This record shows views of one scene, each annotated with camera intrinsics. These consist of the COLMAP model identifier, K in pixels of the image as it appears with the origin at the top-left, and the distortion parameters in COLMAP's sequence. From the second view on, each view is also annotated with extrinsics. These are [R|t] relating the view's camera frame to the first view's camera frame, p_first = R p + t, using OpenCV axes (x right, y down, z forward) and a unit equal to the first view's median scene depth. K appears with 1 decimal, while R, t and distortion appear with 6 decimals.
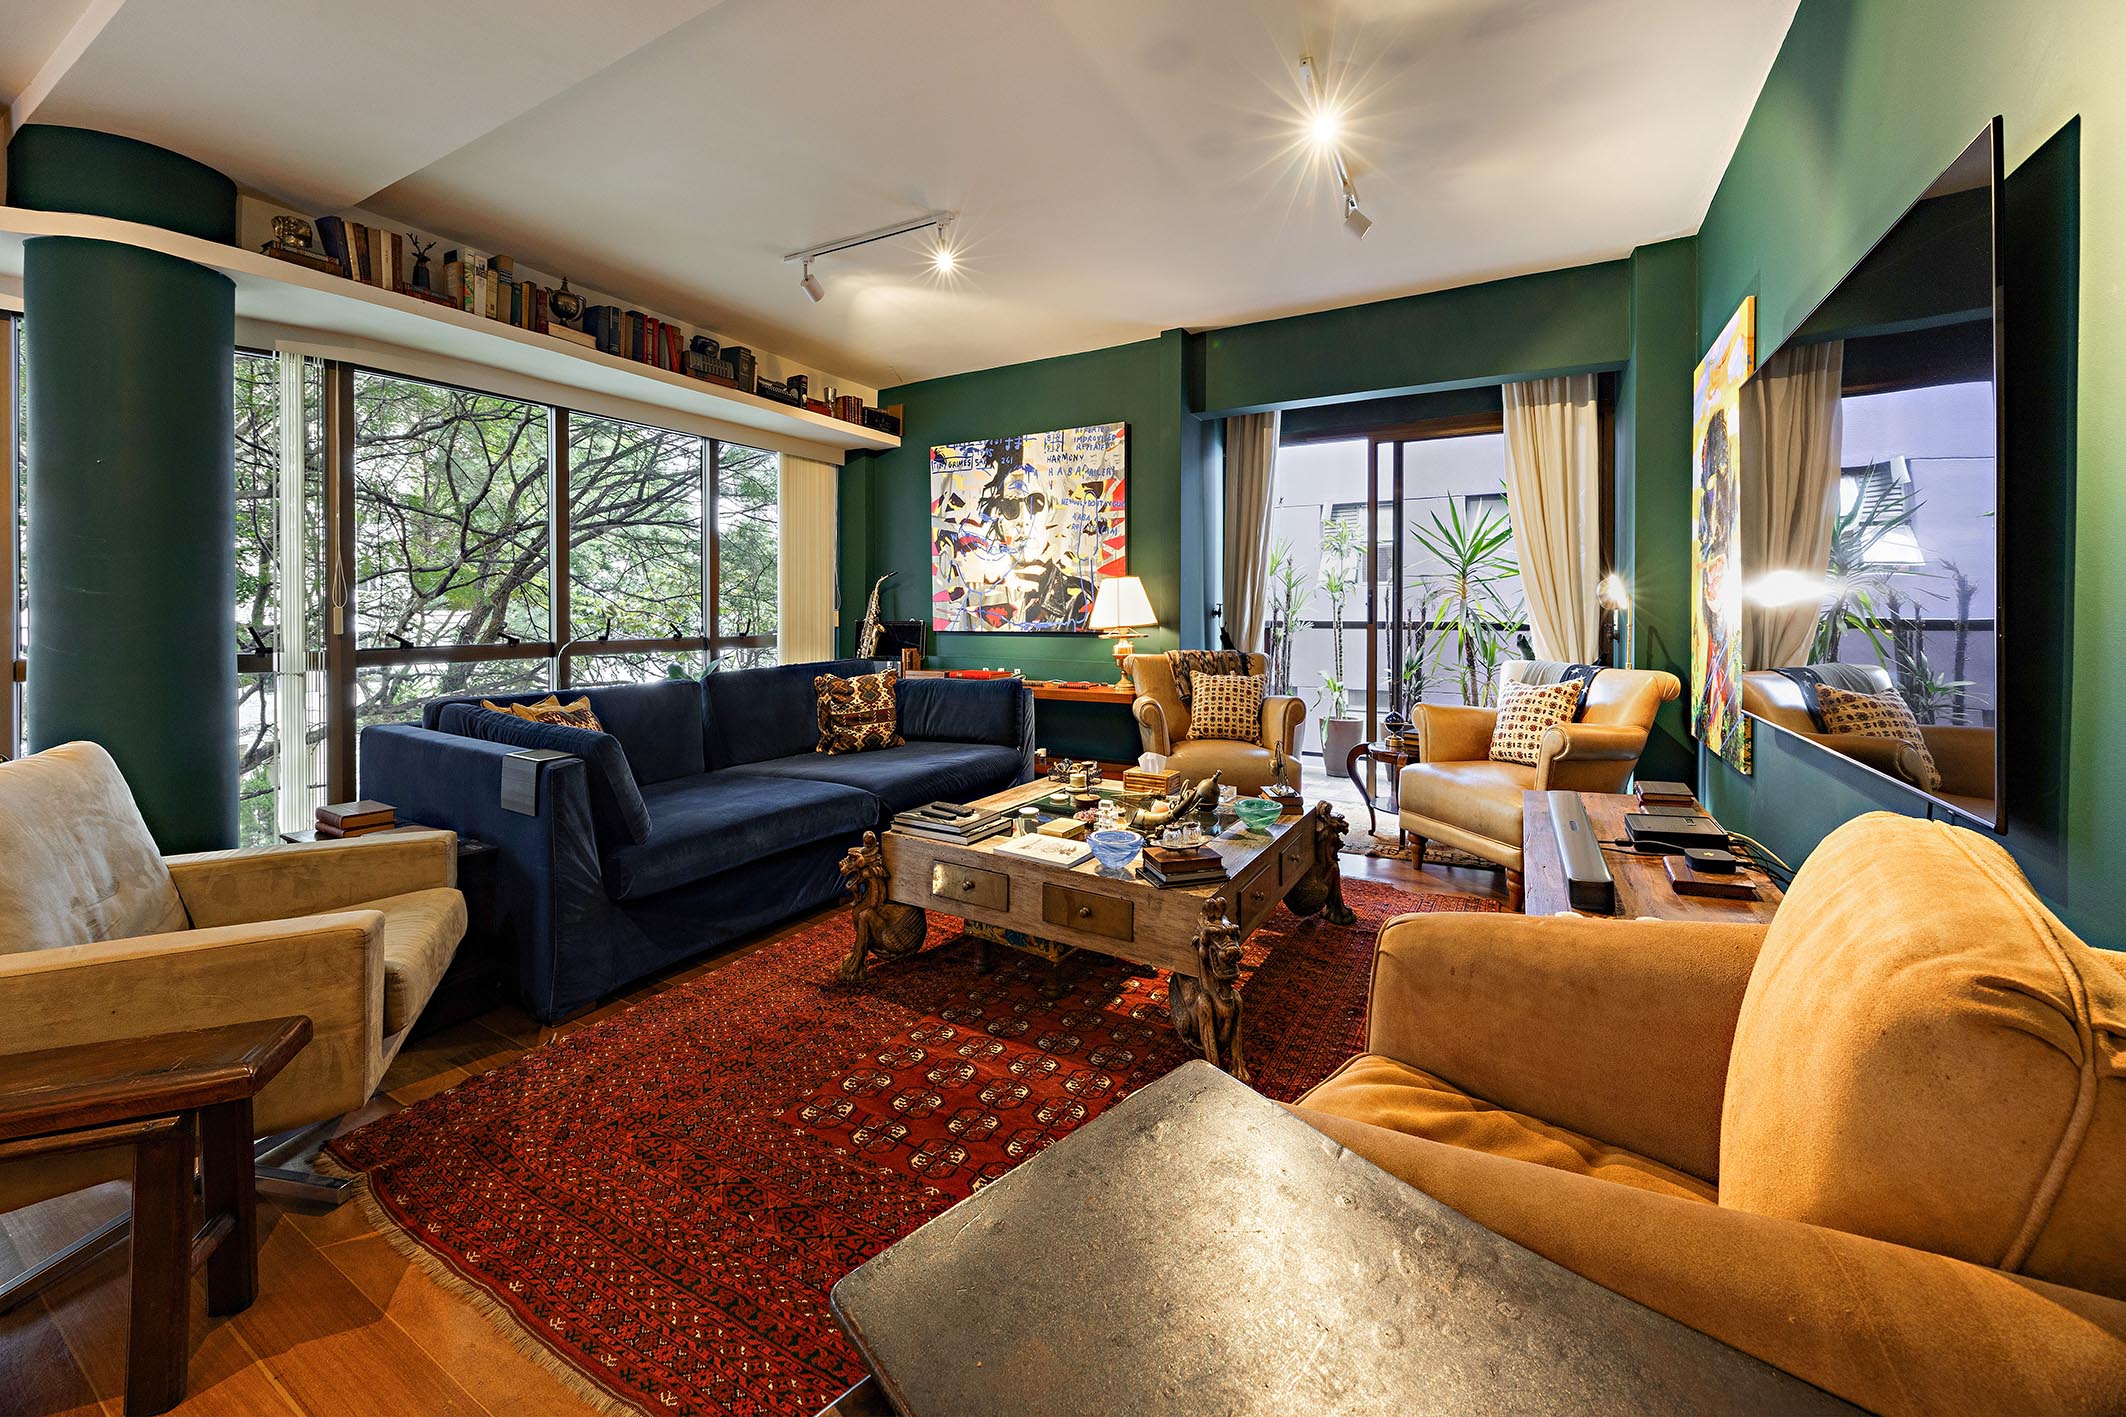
lens RADIAL K [[902.8, 0, 1016.2], [0, 902.8, 621.9], [0, 0, 1]] dist [-0.003543, -0.000313]
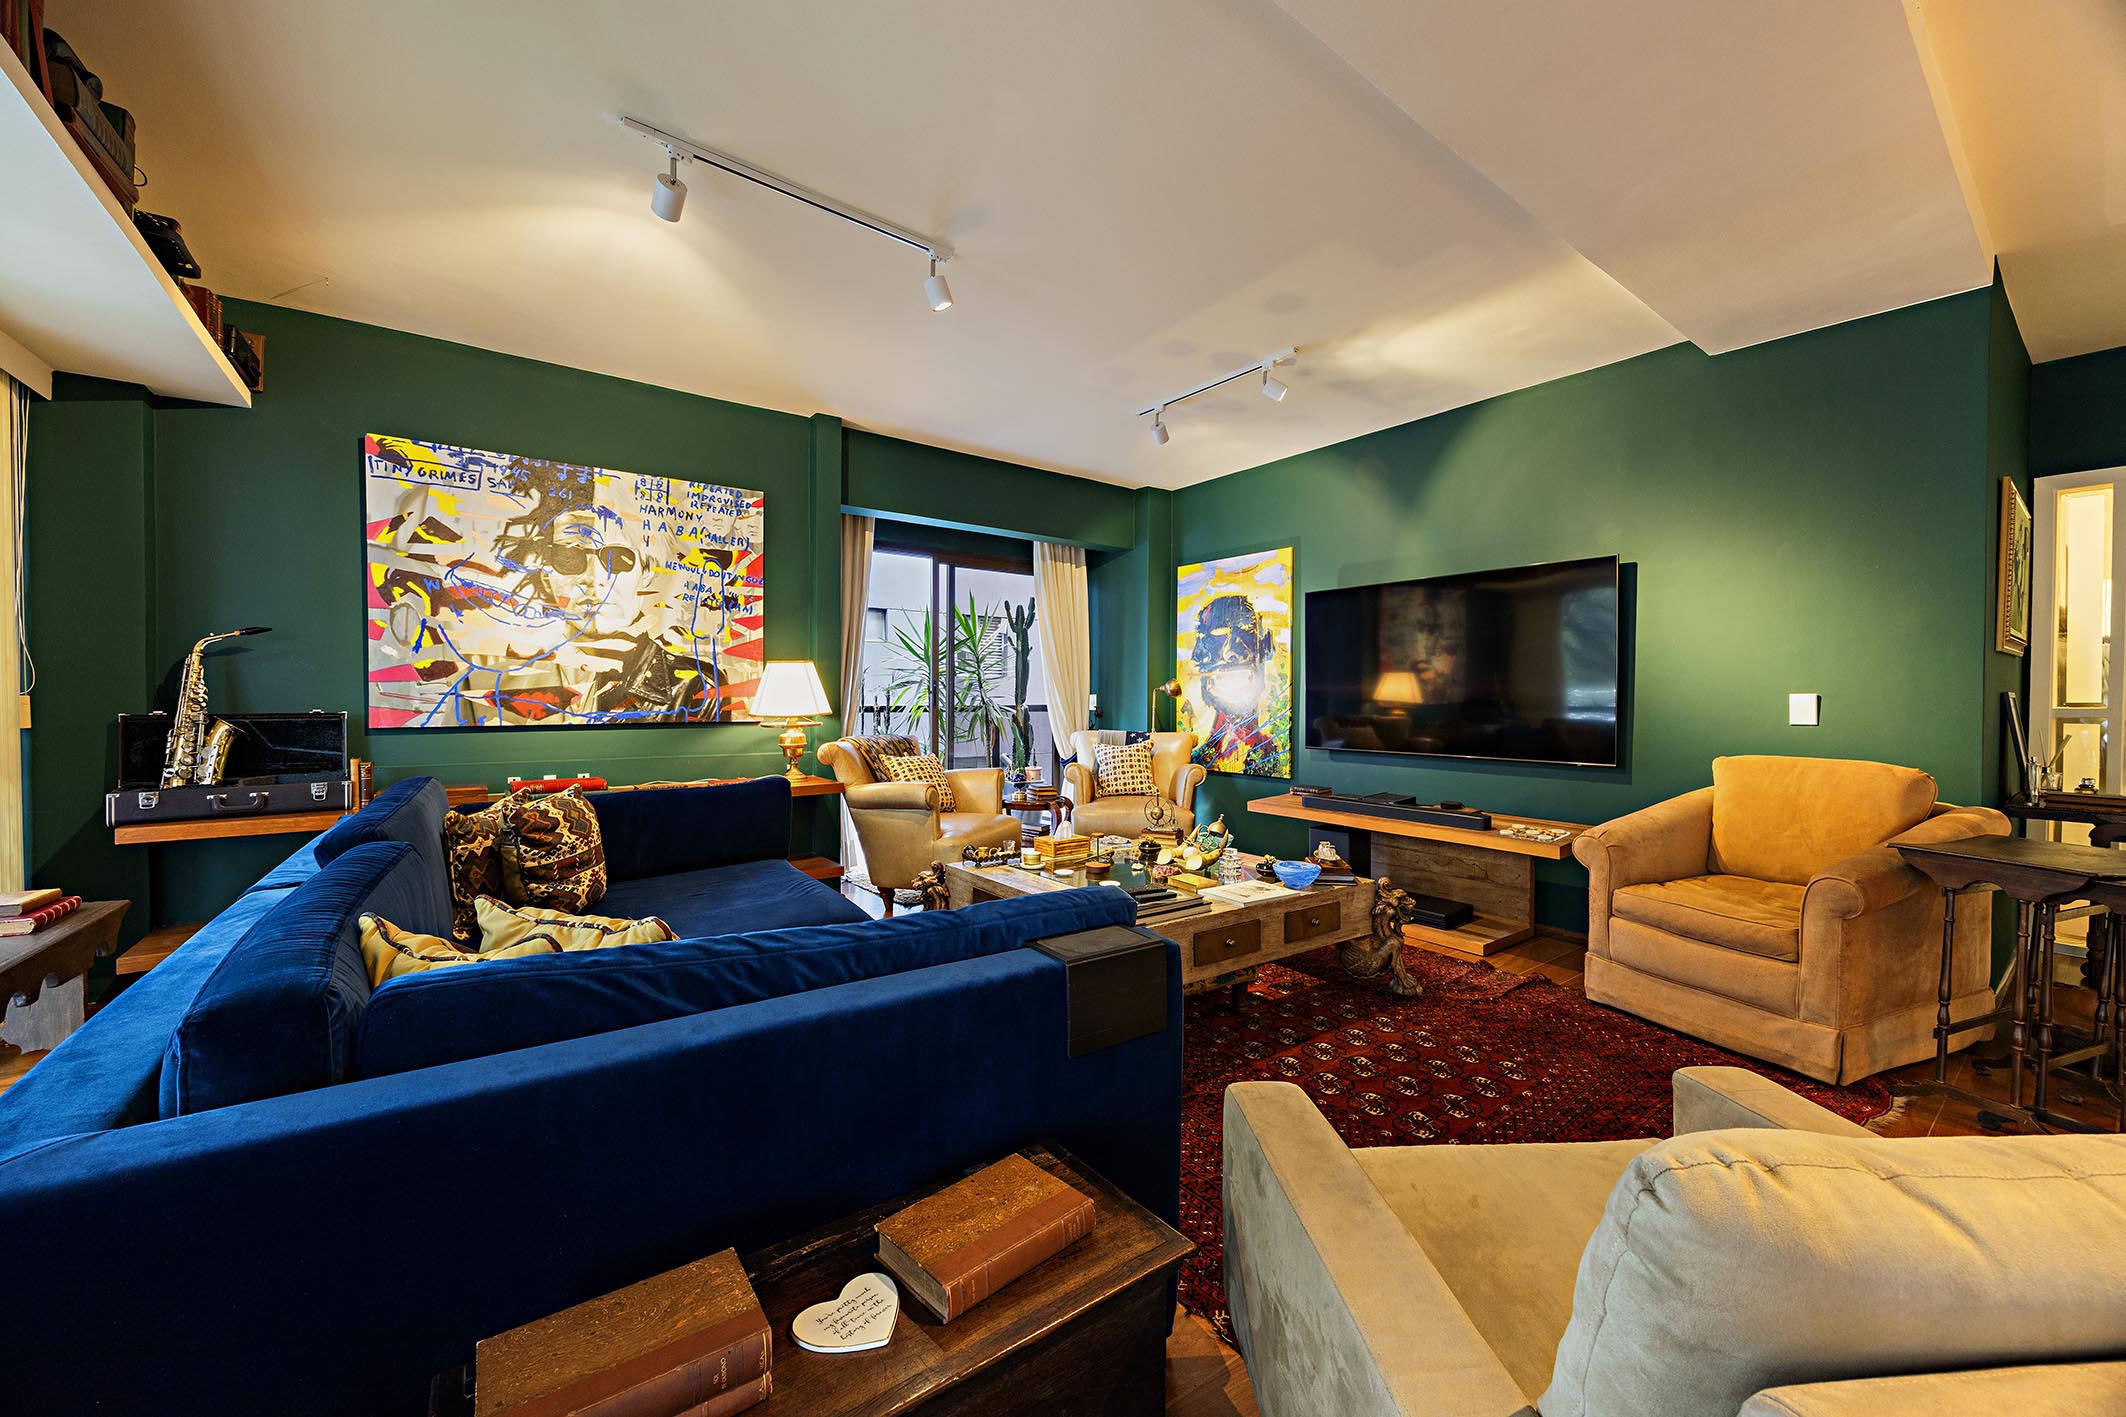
lens RADIAL K [[807.2, 0, 1068.7], [0, 807.2, 712.7], [0, 0, 1]] dist [-0.002417, 0.000232]
pose [[0.359559, -0.016925, 0.932969, -0.578909], [0.006882, 0.999856, 0.015486, -0.007759], [-0.933097, 0.000853, 0.359624, 0.447703]]
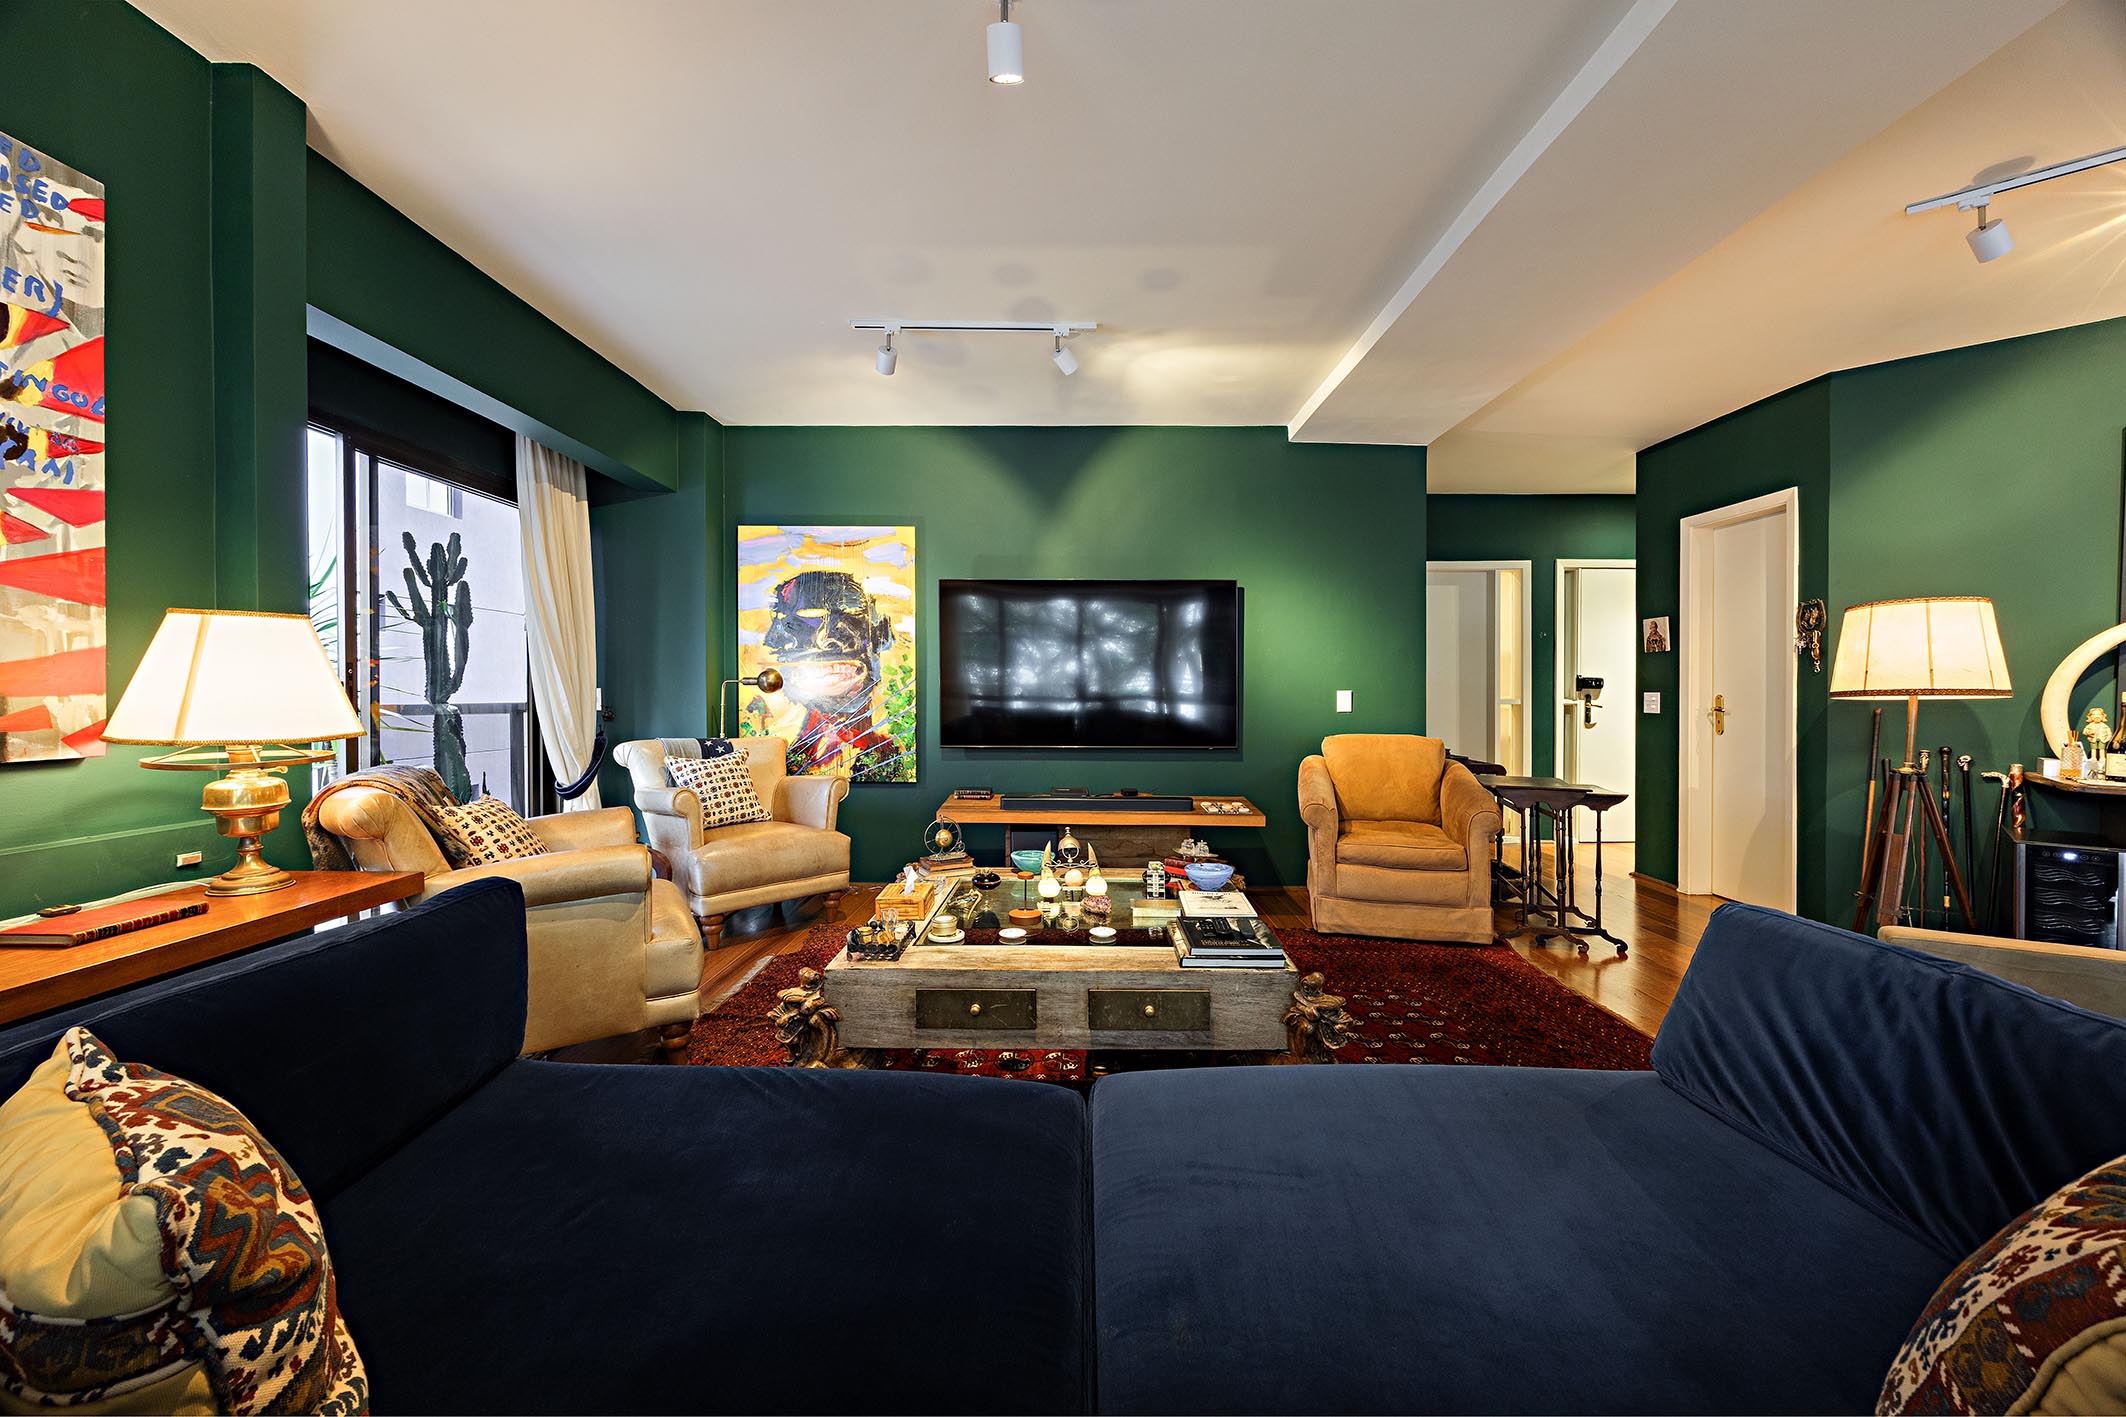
lens RADIAL K [[807.2, 0, 1071.1], [0, 807.2, 704.2], [0, 0, 1]] dist [-0.002417, 0.000232]
pose [[-0.527738, -0.015170, 0.849272, -0.392899], [0.005869, 0.999752, 0.021505, -0.015296], [-0.849387, 0.016333, -0.527518, 0.918752]]
